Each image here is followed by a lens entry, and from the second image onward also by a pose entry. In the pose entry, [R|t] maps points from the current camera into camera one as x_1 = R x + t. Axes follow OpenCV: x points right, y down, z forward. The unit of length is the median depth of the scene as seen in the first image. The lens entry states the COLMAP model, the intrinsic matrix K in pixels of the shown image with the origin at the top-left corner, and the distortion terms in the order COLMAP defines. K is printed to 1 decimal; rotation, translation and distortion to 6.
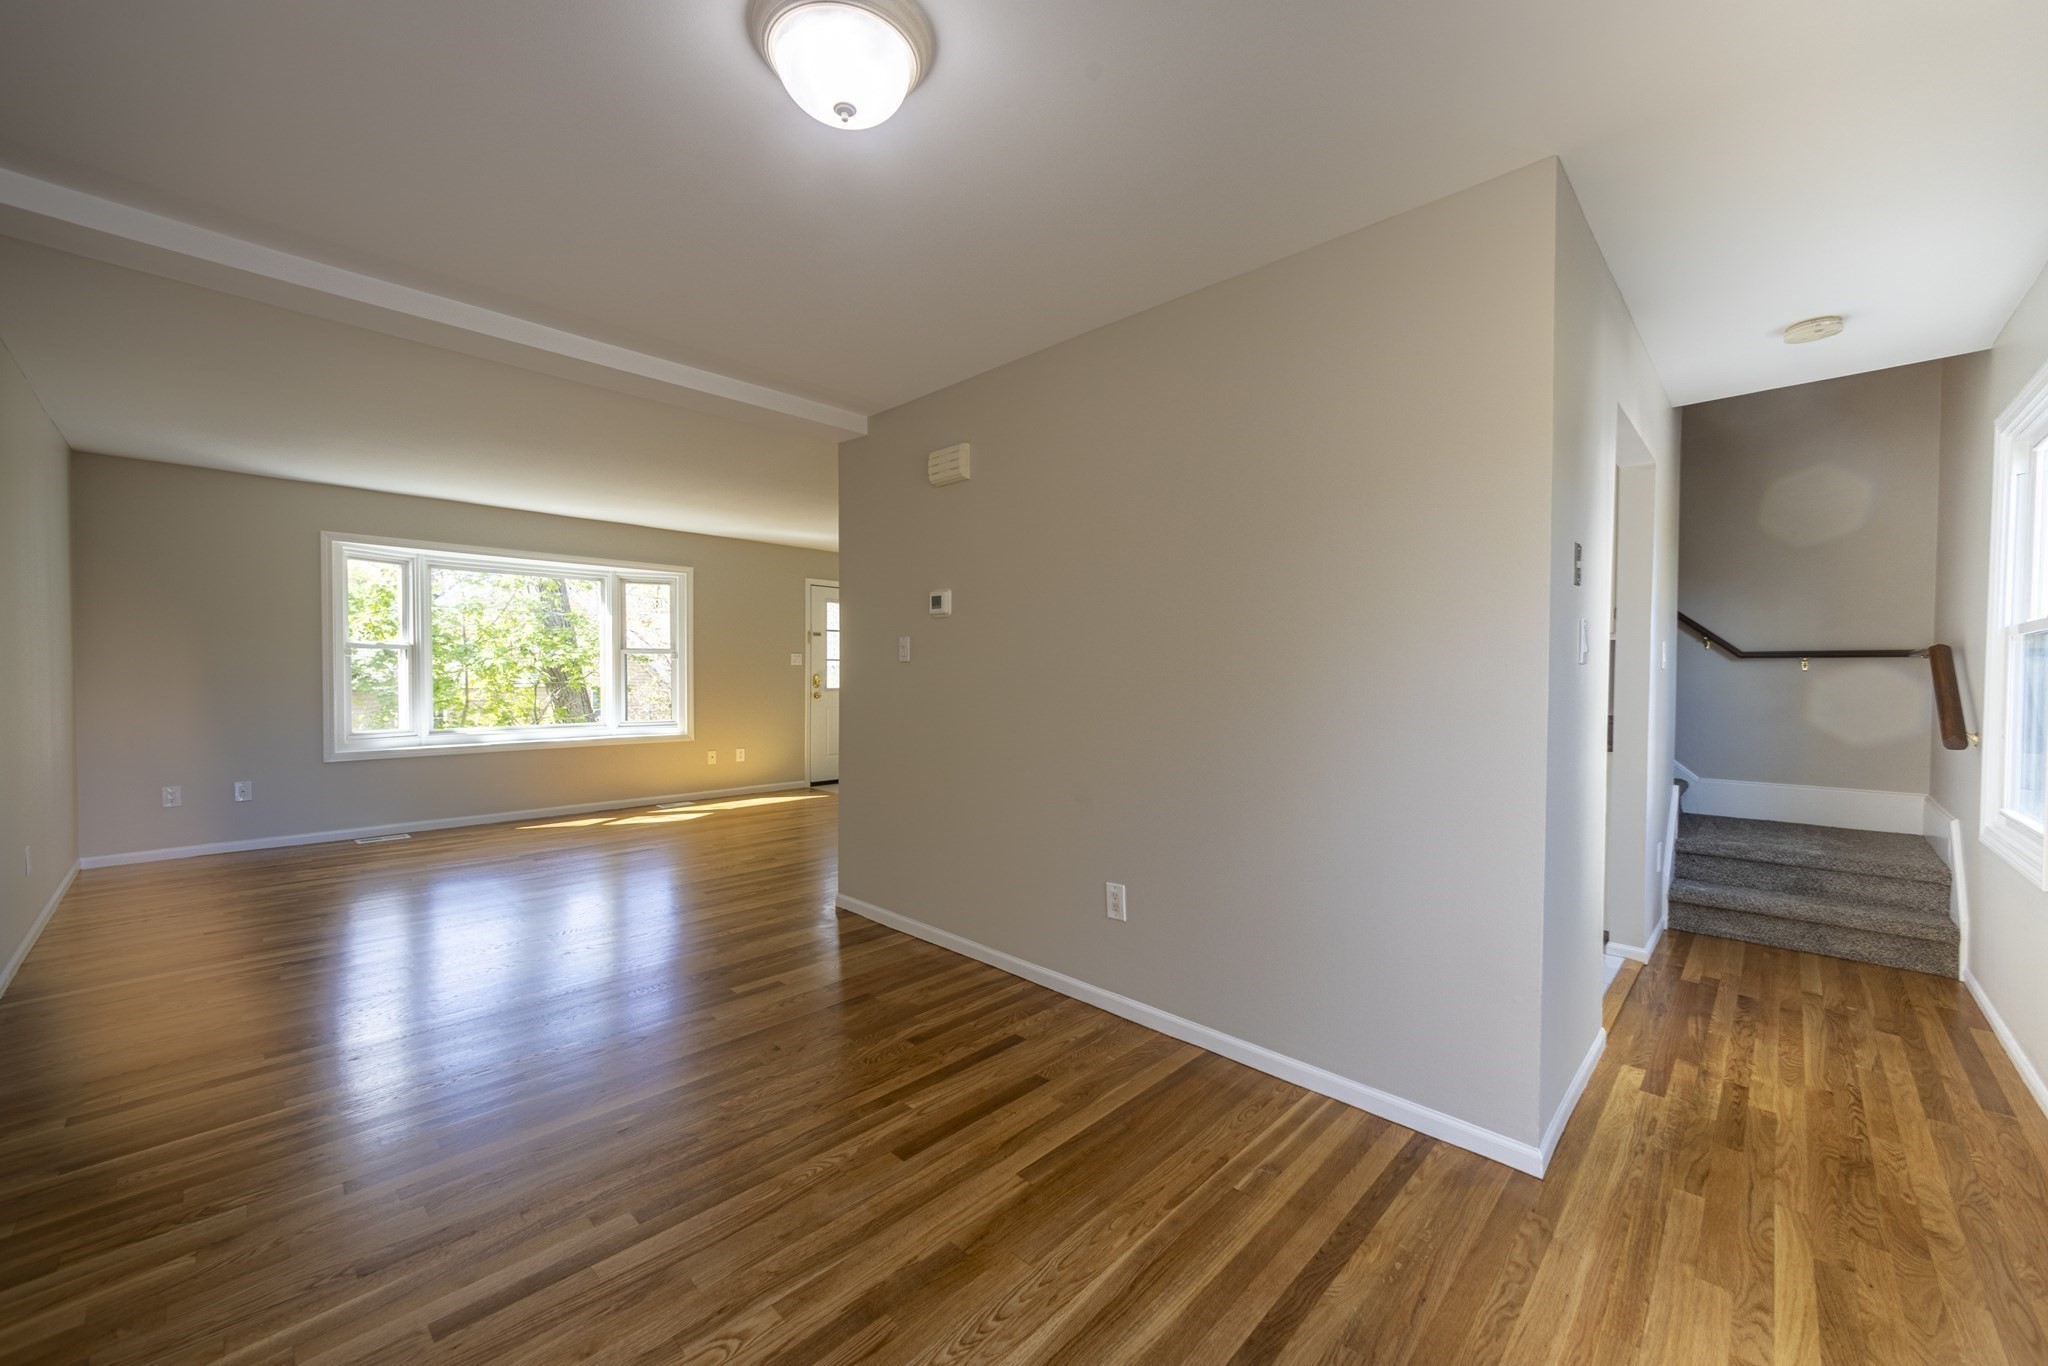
lens RADIAL K [[790.2, 0, 1030.7], [0, 790.2, 692.4], [0, 0, 1]] dist [-0.001351, -0.003400]
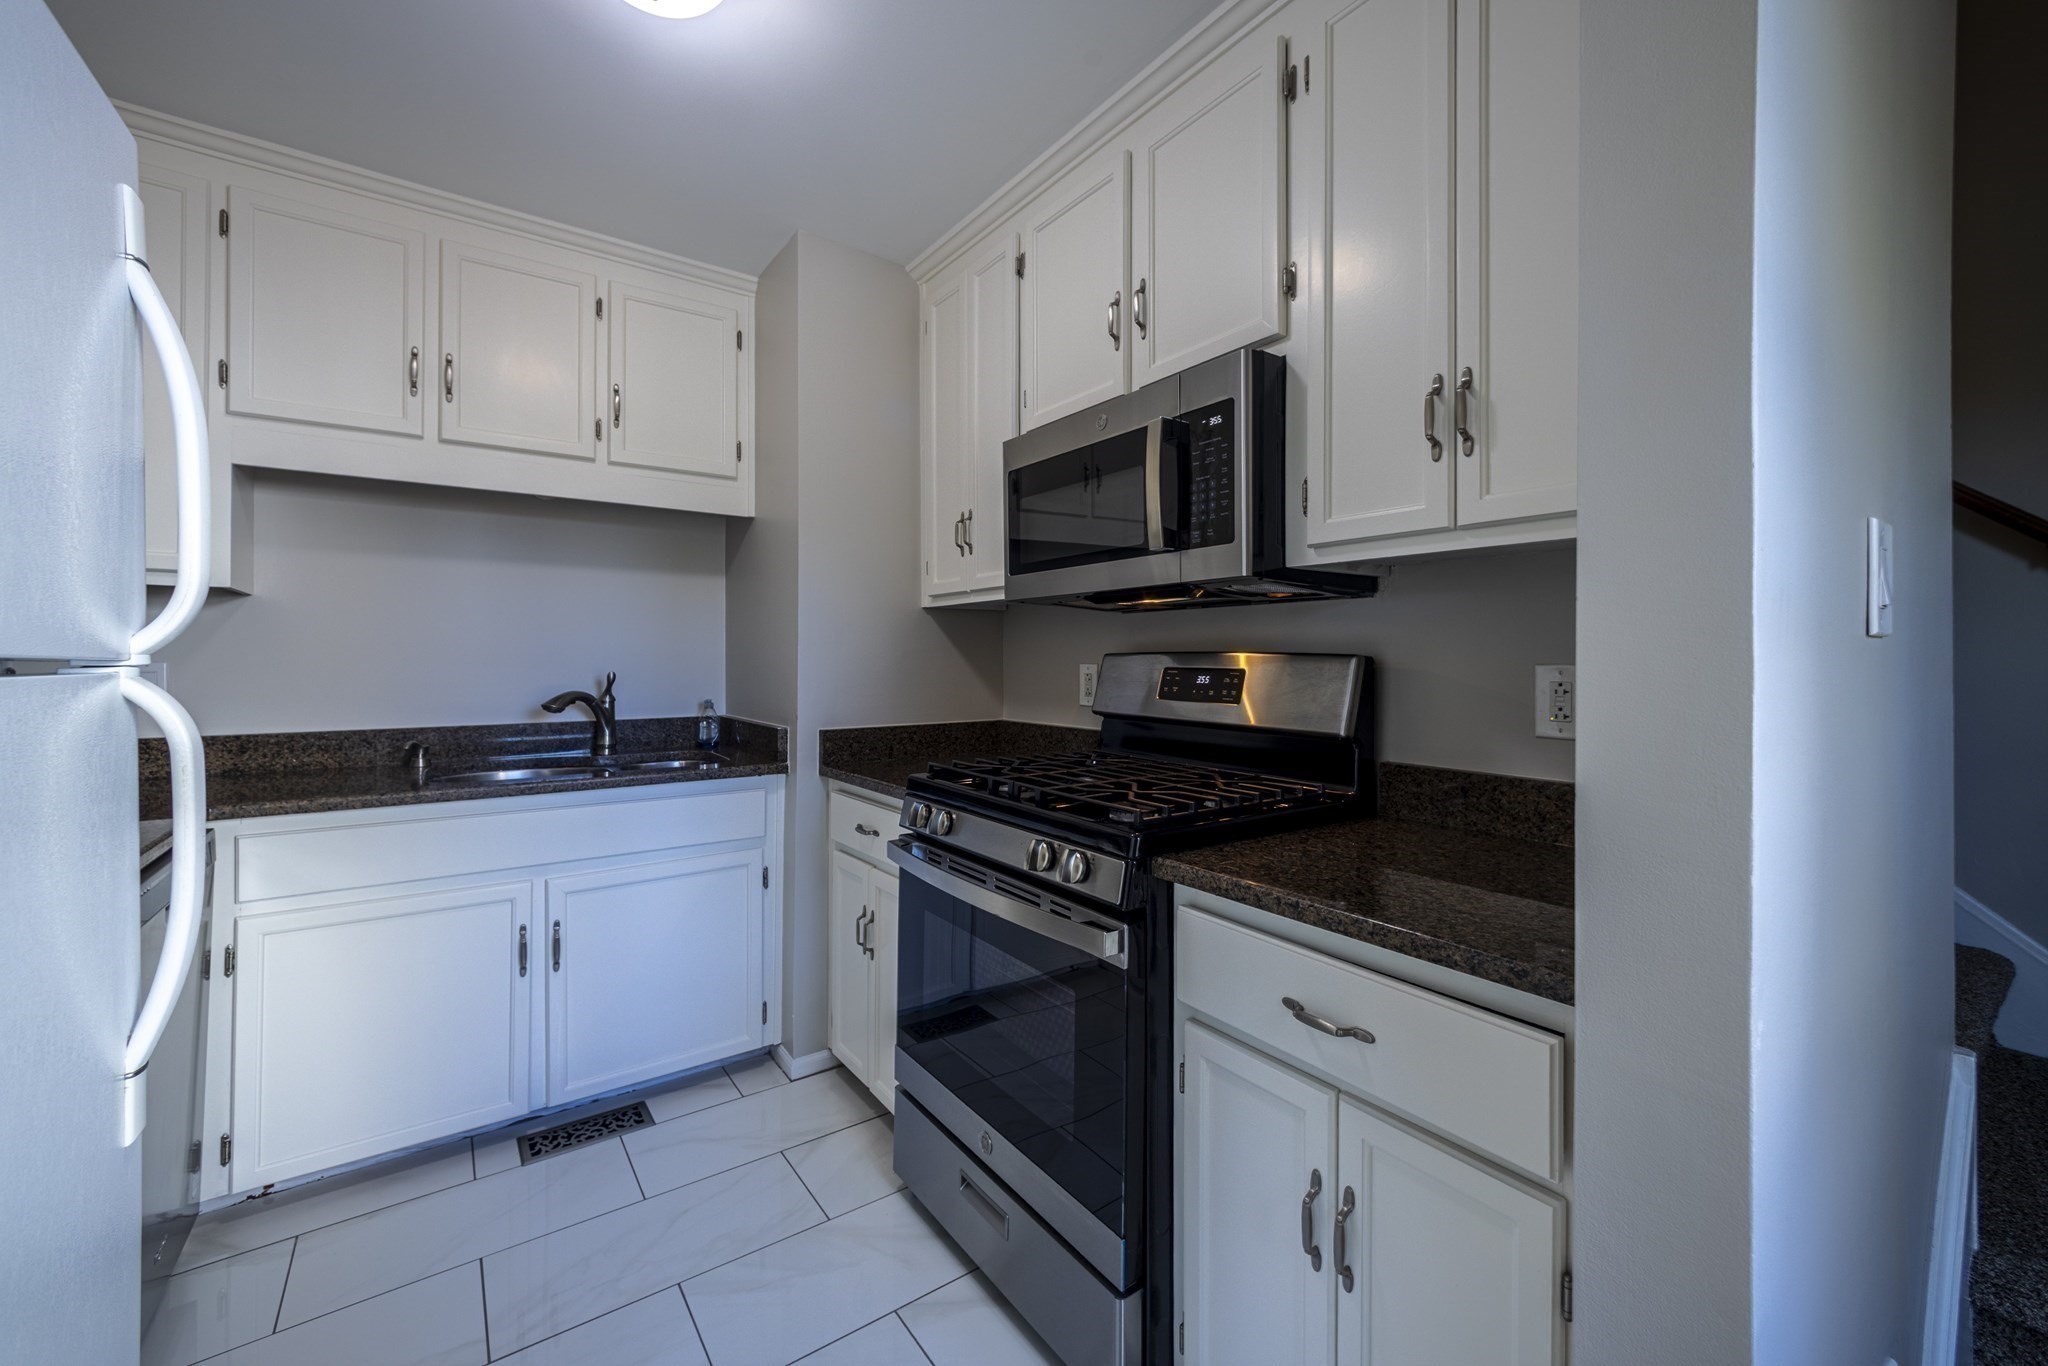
lens RADIAL K [[814.6, 0, 1027.6], [0, 814.6, 660.7], [0, 0, 1]] dist [-0.013329, -0.000304]
pose [[0.984837, -0.002052, -0.173472, 0.534804], [-0.001332, 0.999811, -0.019389, -0.016557], [0.173479, 0.019326, 0.984648, 0.656941]]
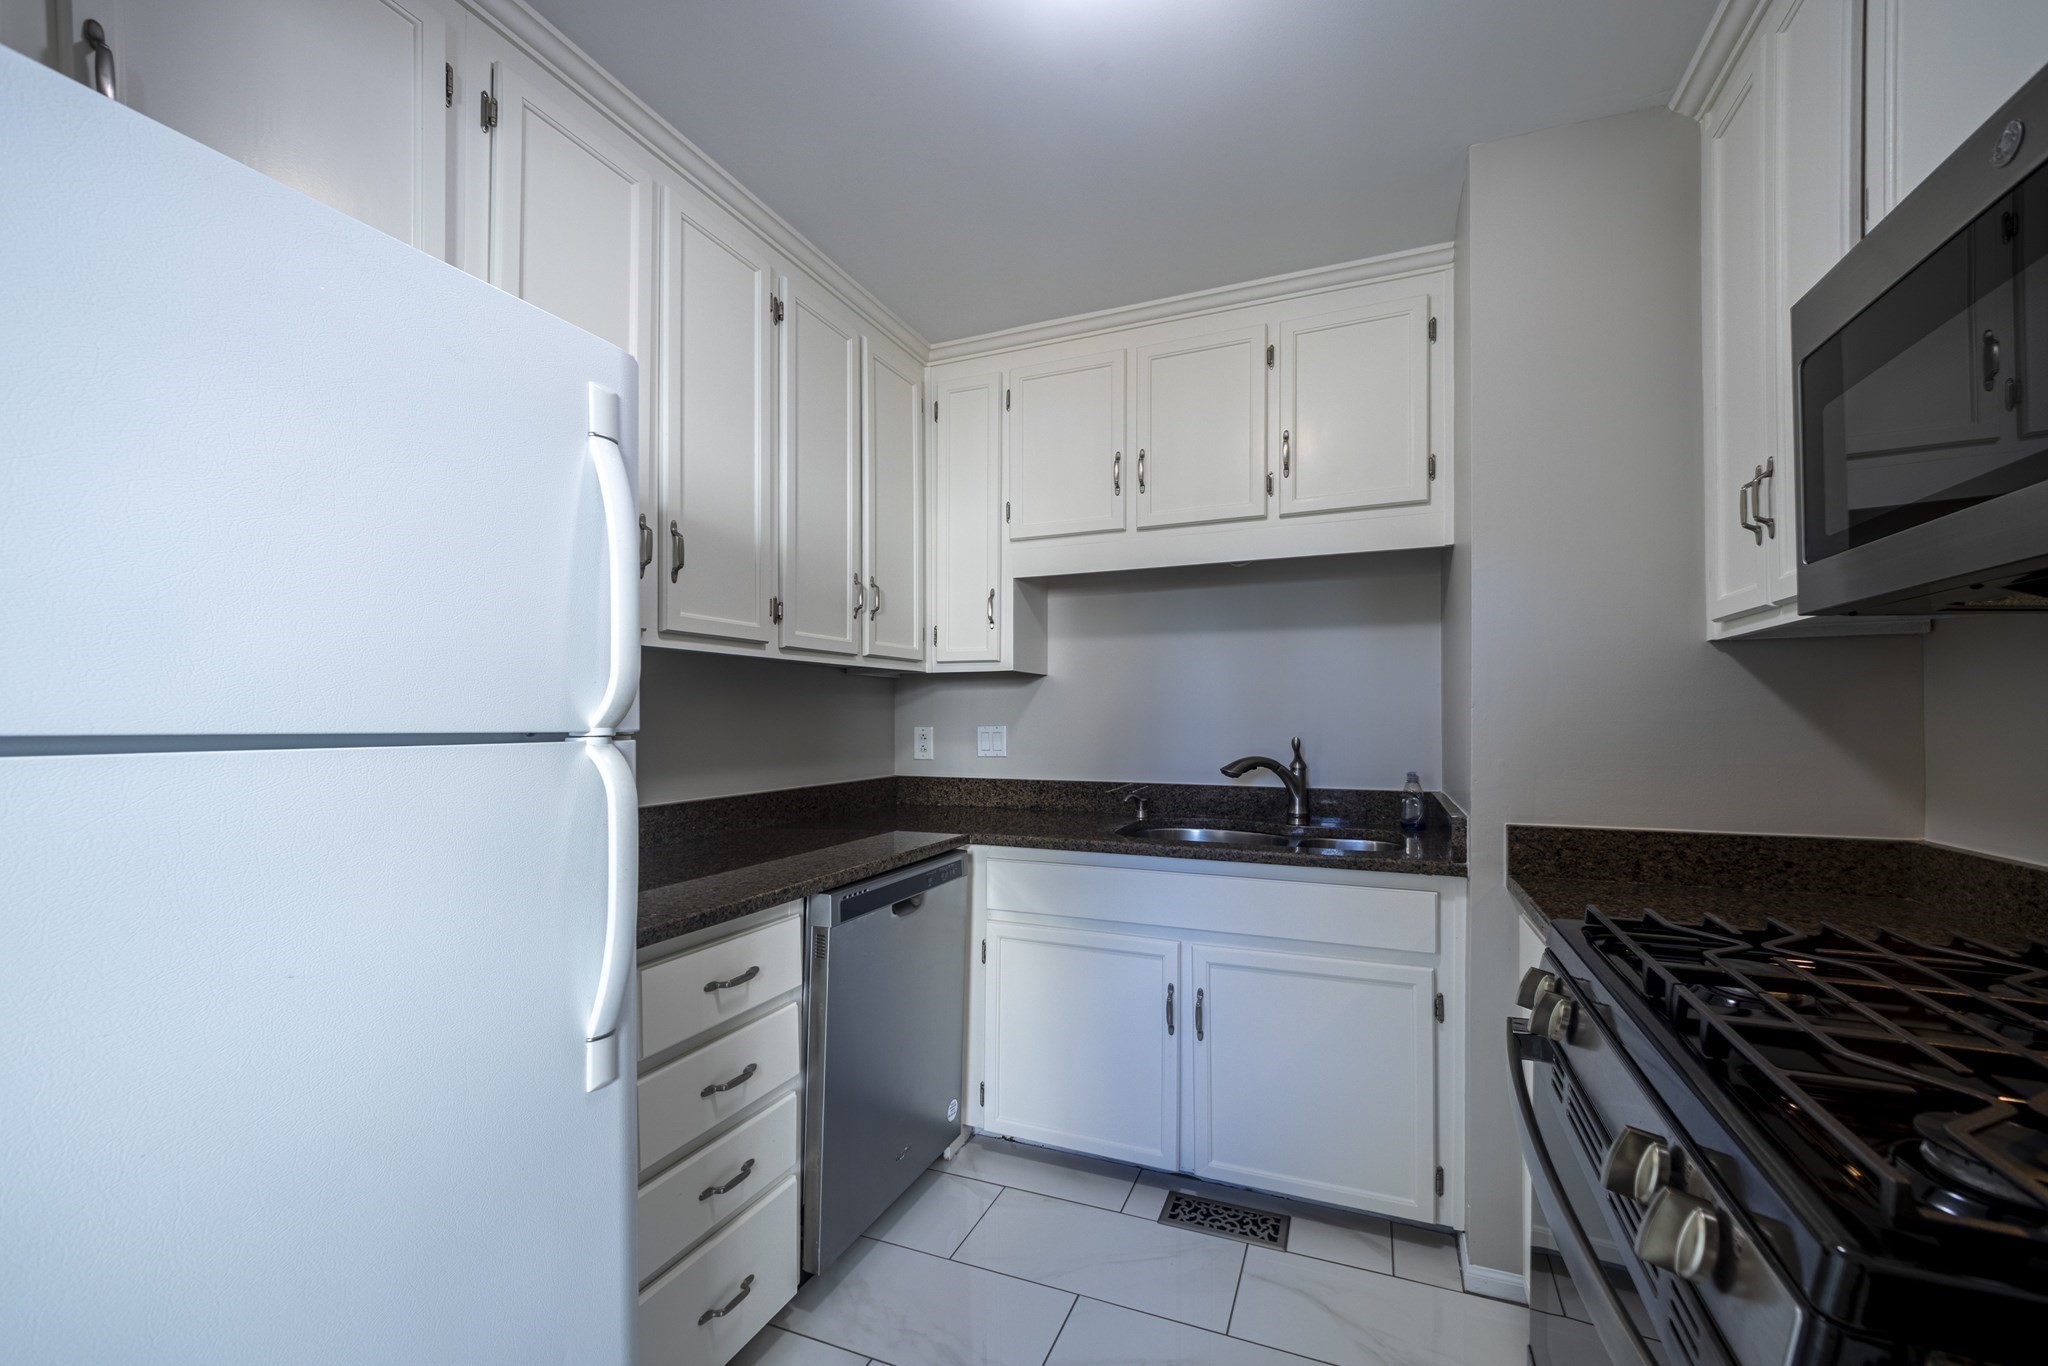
lens RADIAL K [[795.7, 0, 1031.9], [0, 795.7, 716.9], [0, 0, 1]] dist [-0.001230, -0.000425]
pose [[0.366095, -0.006078, -0.930558, 0.584707], [-0.017763, 0.999751, -0.013518, -0.024521], [0.930408, 0.021479, 0.365896, 0.854187]]
